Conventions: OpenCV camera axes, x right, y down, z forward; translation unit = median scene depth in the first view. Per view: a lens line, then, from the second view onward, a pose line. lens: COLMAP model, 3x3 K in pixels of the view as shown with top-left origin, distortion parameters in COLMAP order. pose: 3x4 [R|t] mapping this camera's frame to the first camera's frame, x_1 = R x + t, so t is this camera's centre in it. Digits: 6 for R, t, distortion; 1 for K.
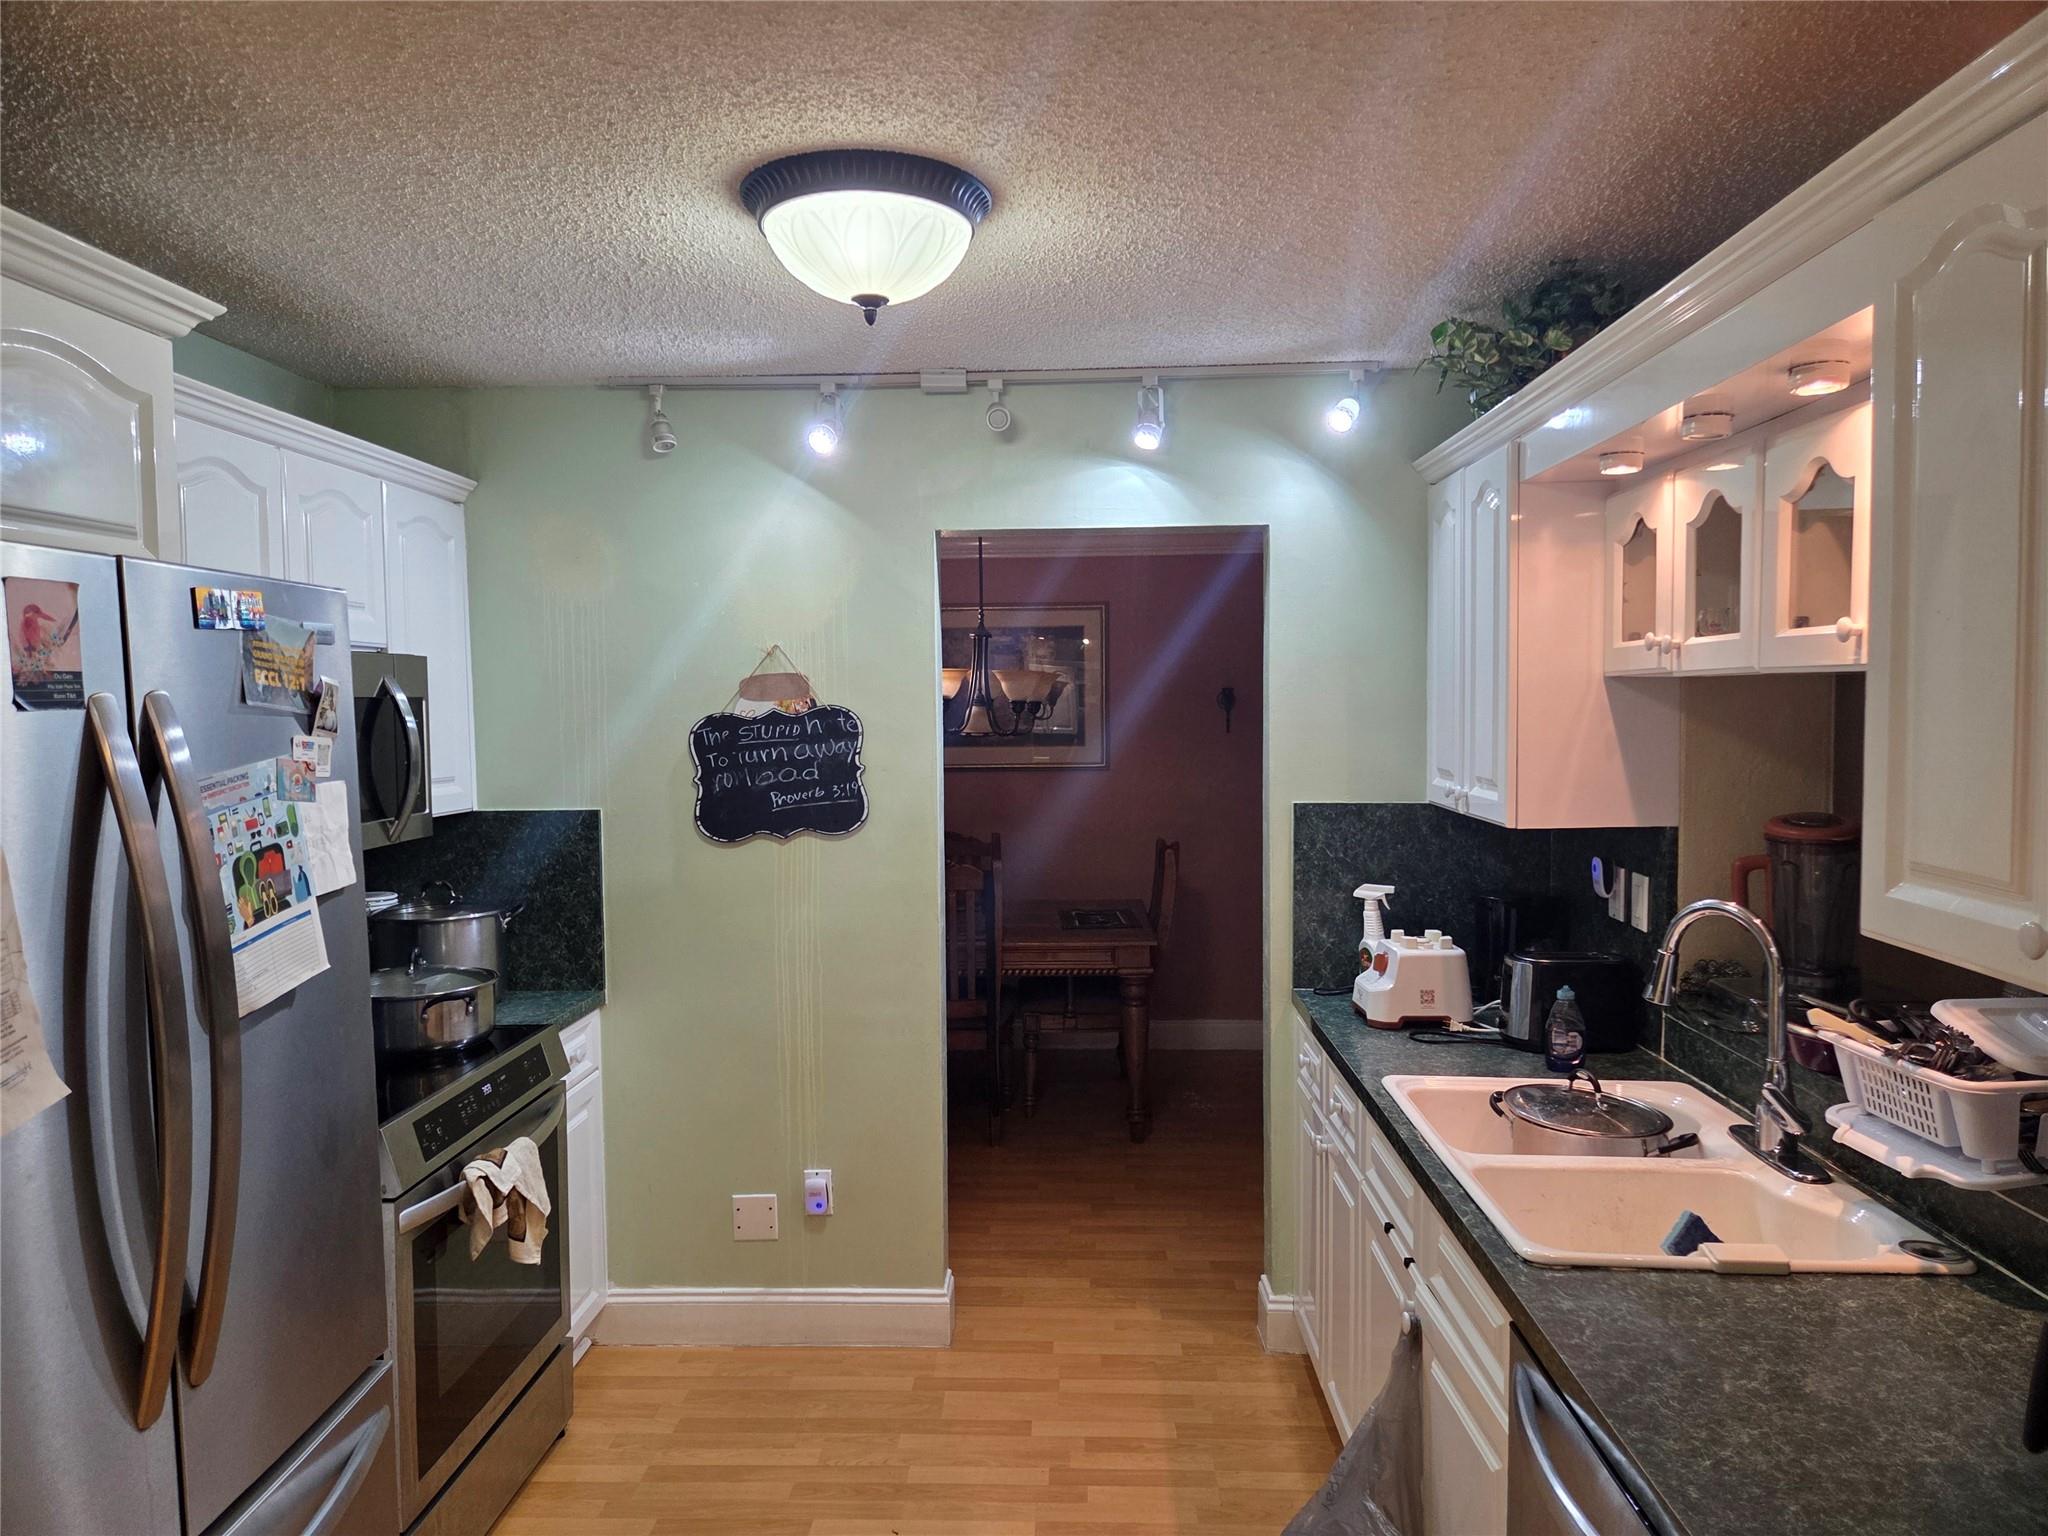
lens RADIAL K [[1378.7, 0, 1008.5], [0, 1378.7, 767.7], [0, 0, 1]] dist [0.064310, -0.052819]
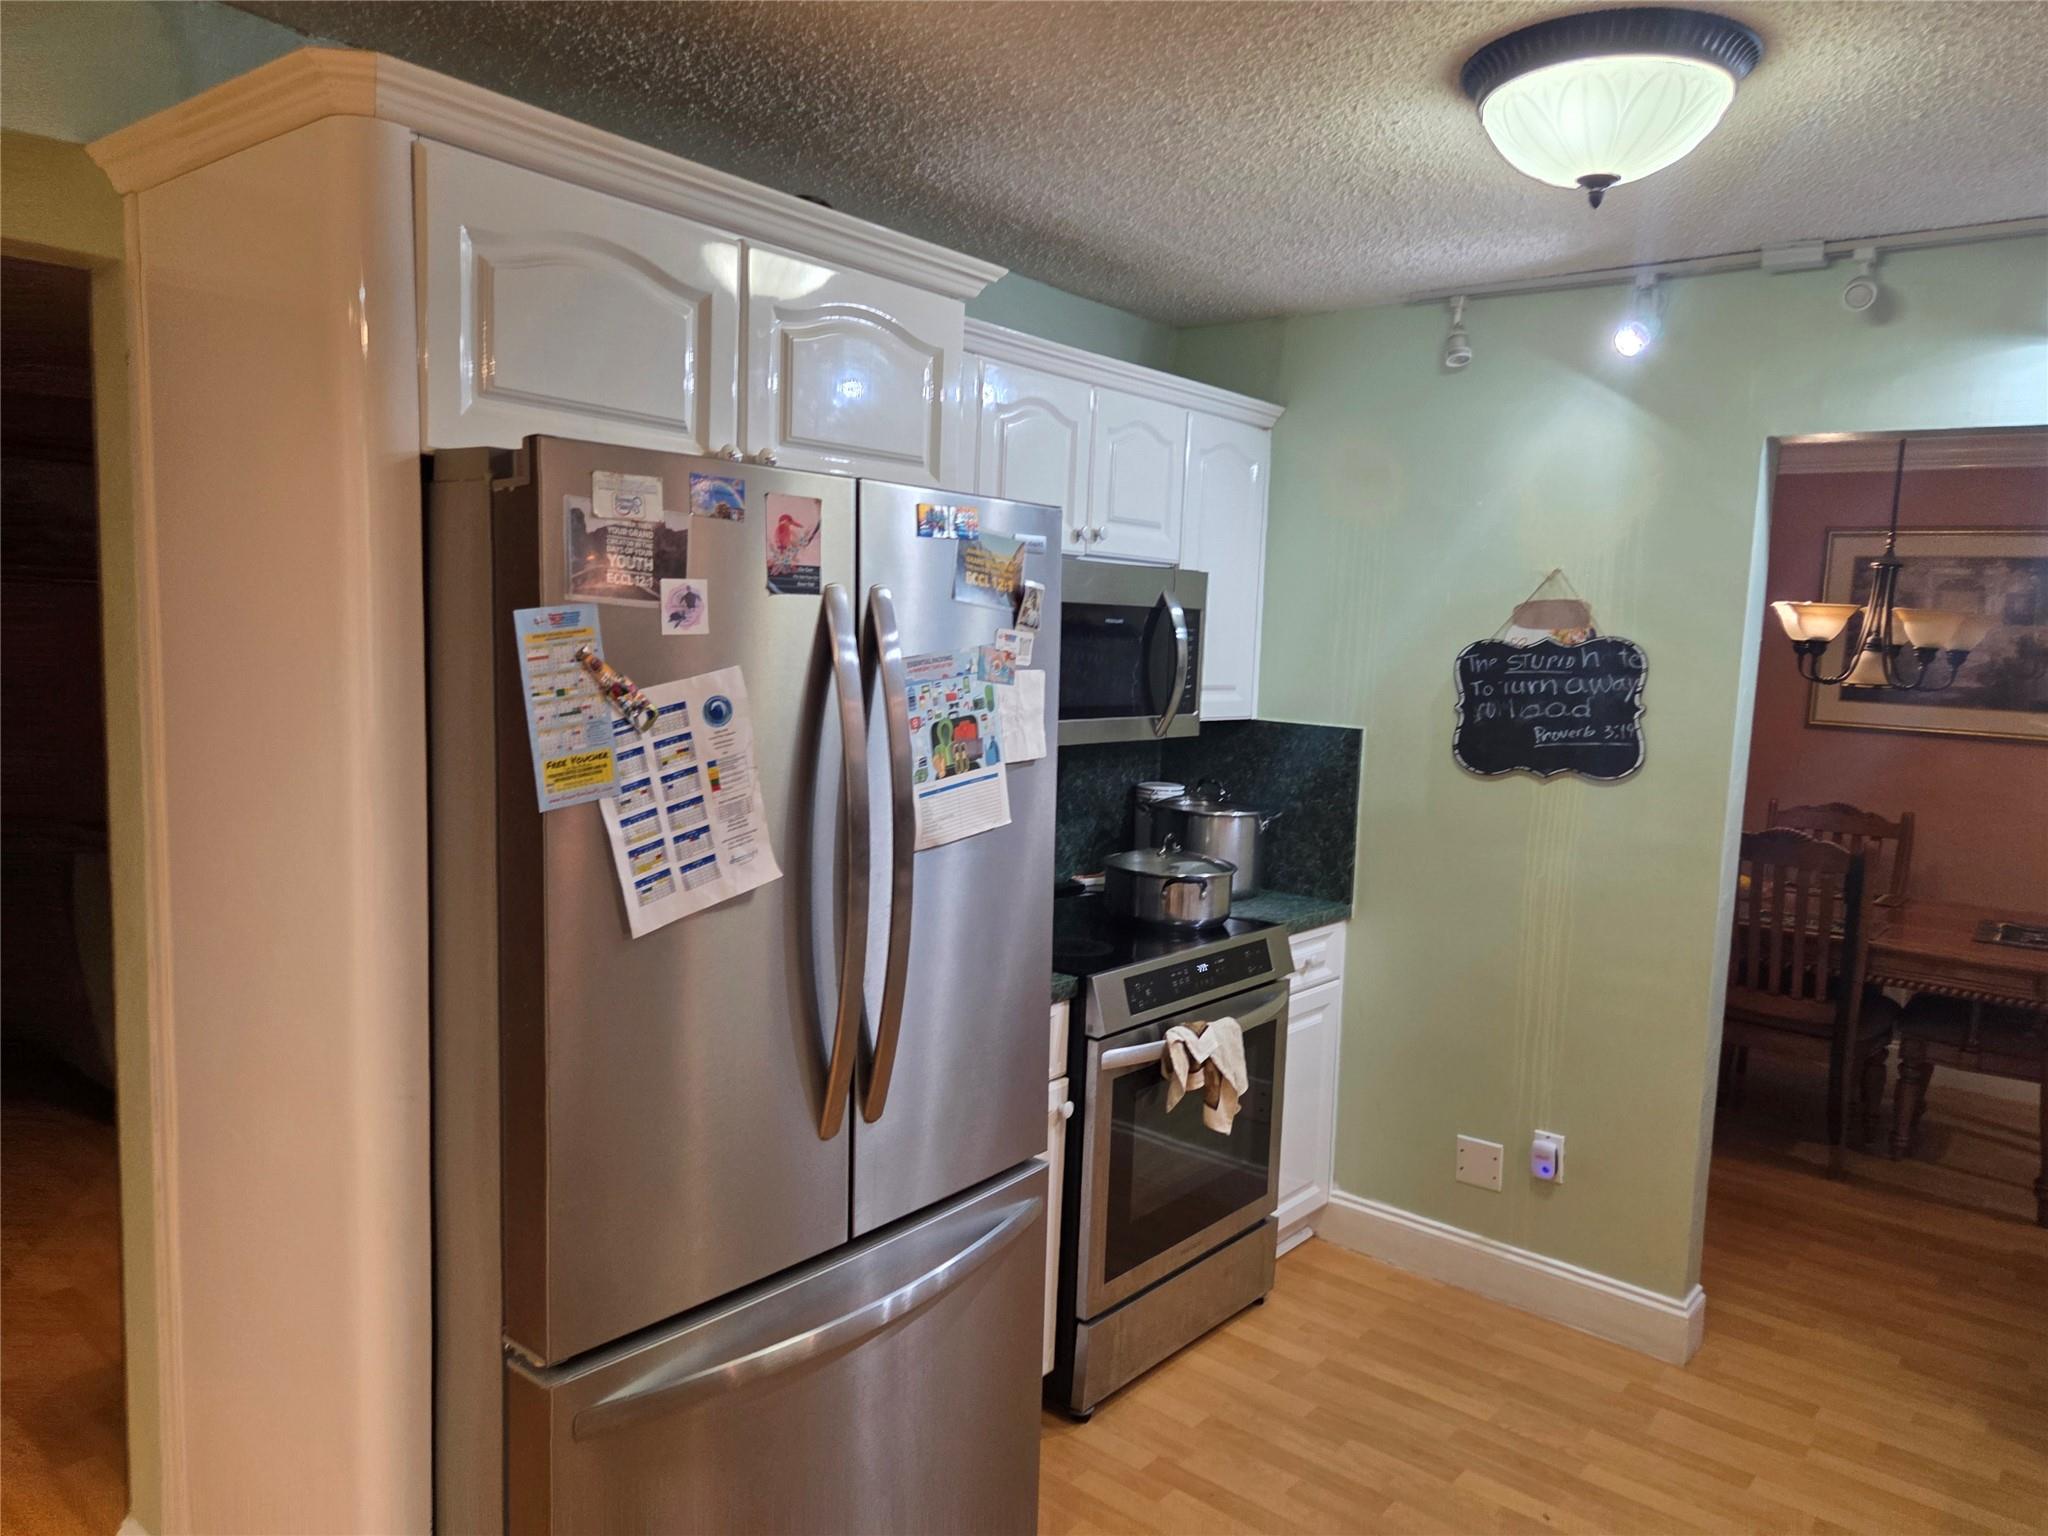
lens RADIAL K [[1378.7, 0, 981.5], [0, 1378.7, 760.2], [0, 0, 1]] dist [0.064310, -0.052819]
pose [[0.798129, 0.109874, -0.592383, 0.101585], [-0.082259, 0.993896, 0.073516, 0.002021], [0.596845, -0.009946, 0.802295, 0.017736]]
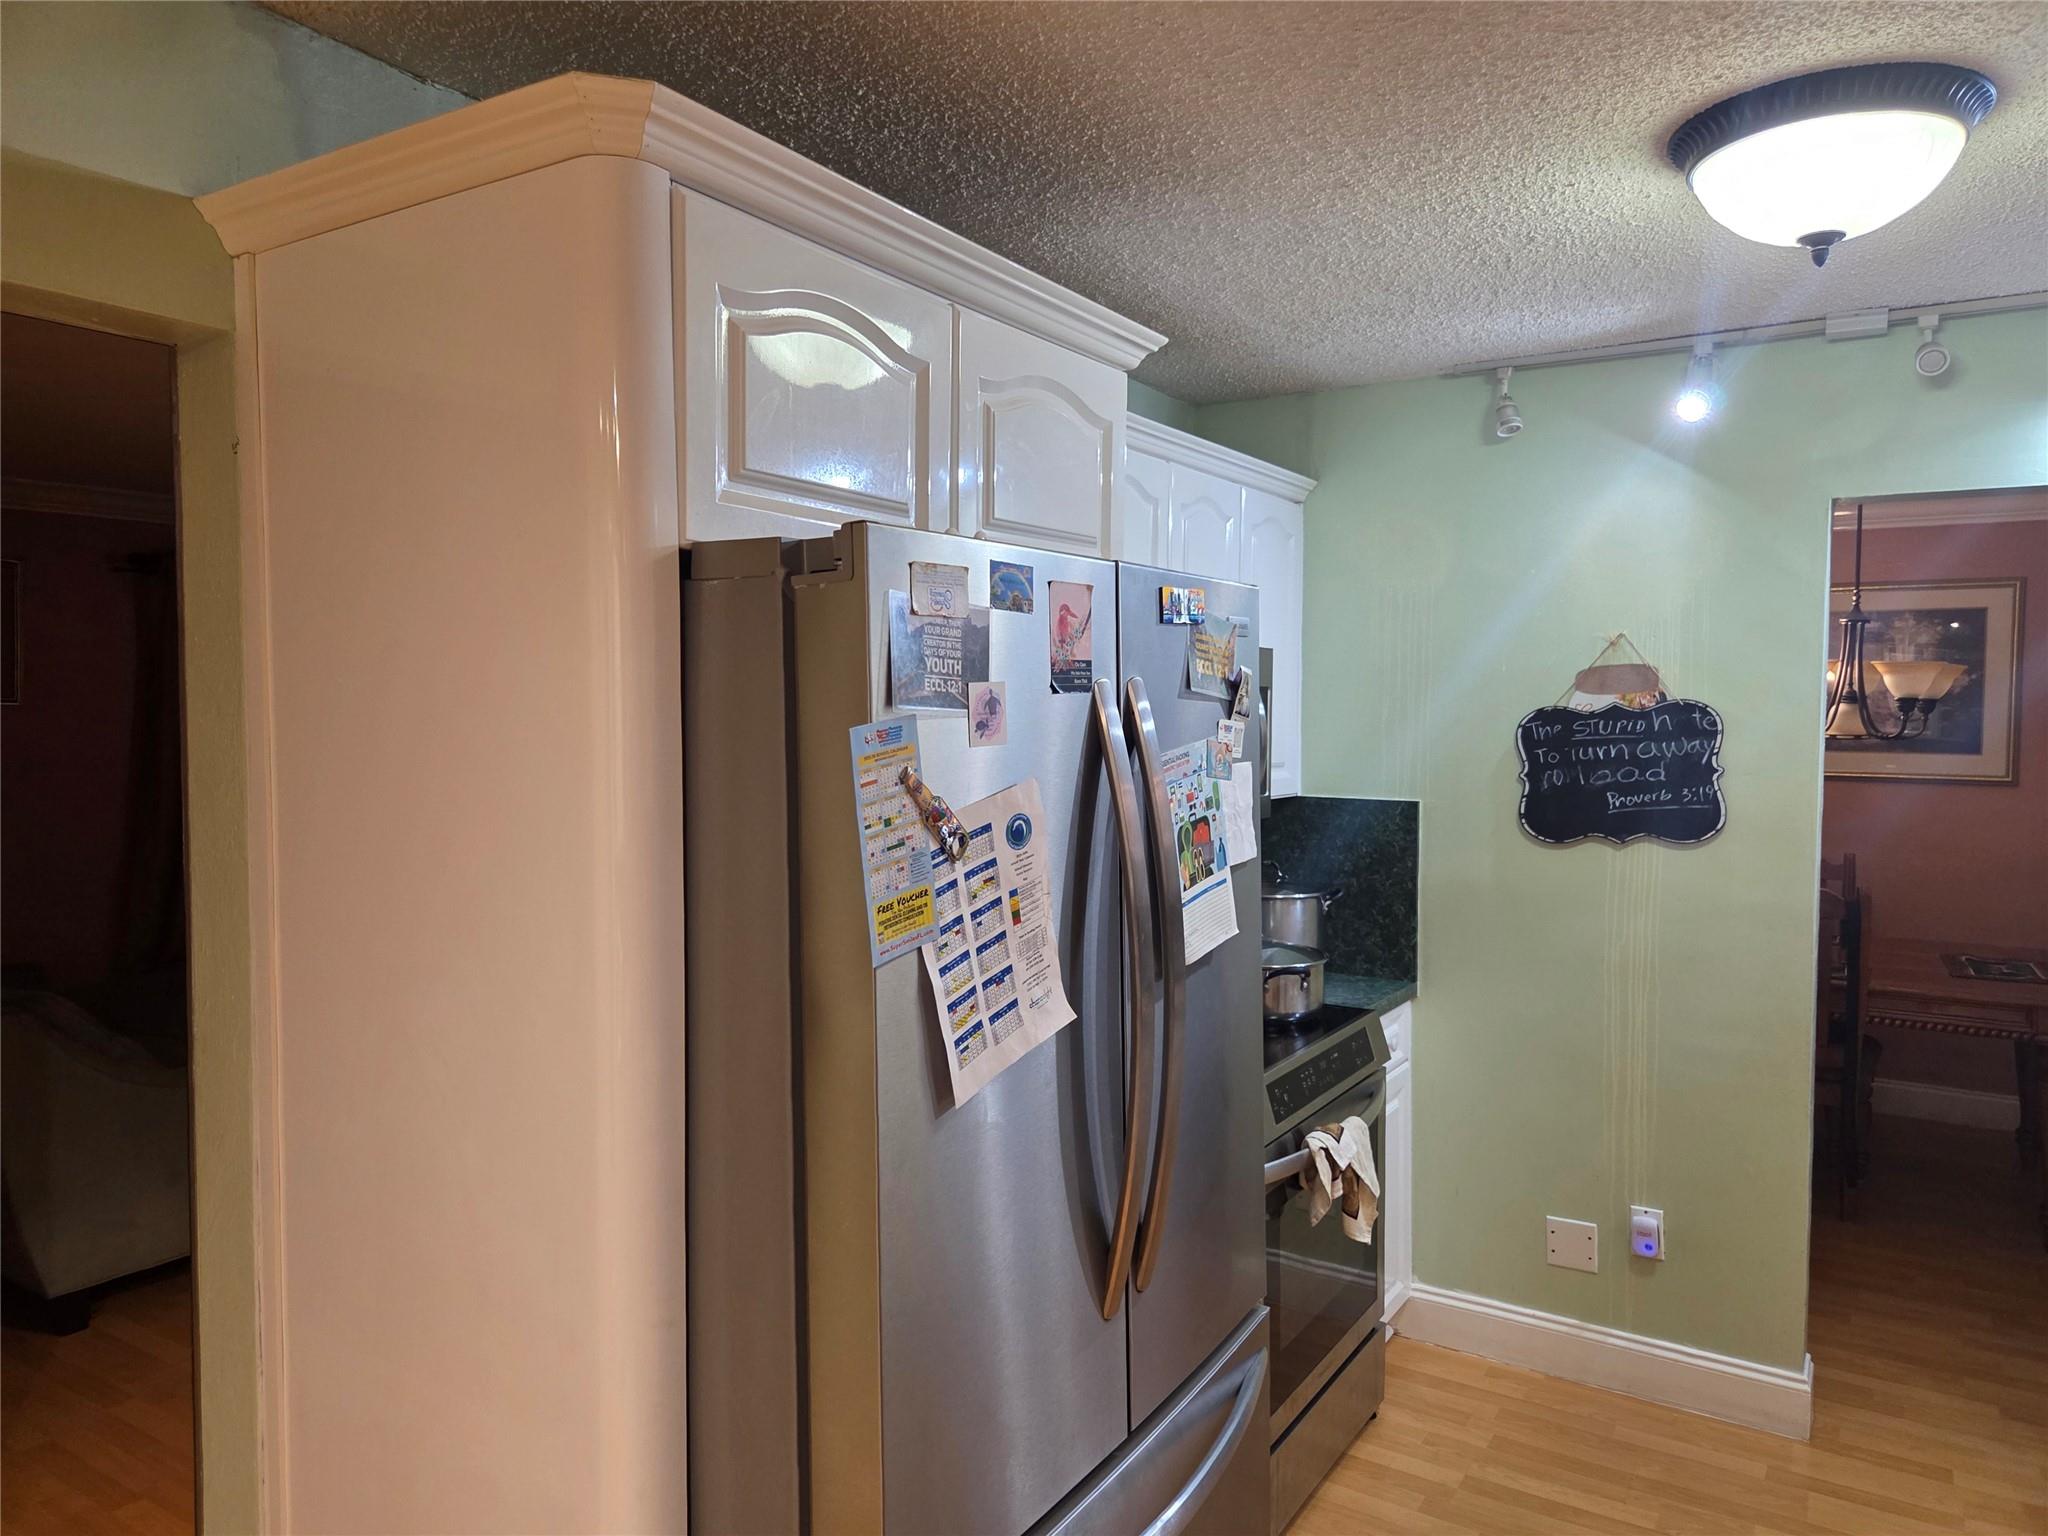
lens RADIAL K [[1378.7, 0, 1022.1], [0, 1378.7, 753.6], [0, 0, 1]] dist [0.064310, -0.052819]
pose [[0.866271, 0.036824, -0.498215, -0.053164], [-0.039245, 0.999214, 0.005616, 0.002159], [0.498030, 0.014687, 0.867035, -0.010813]]
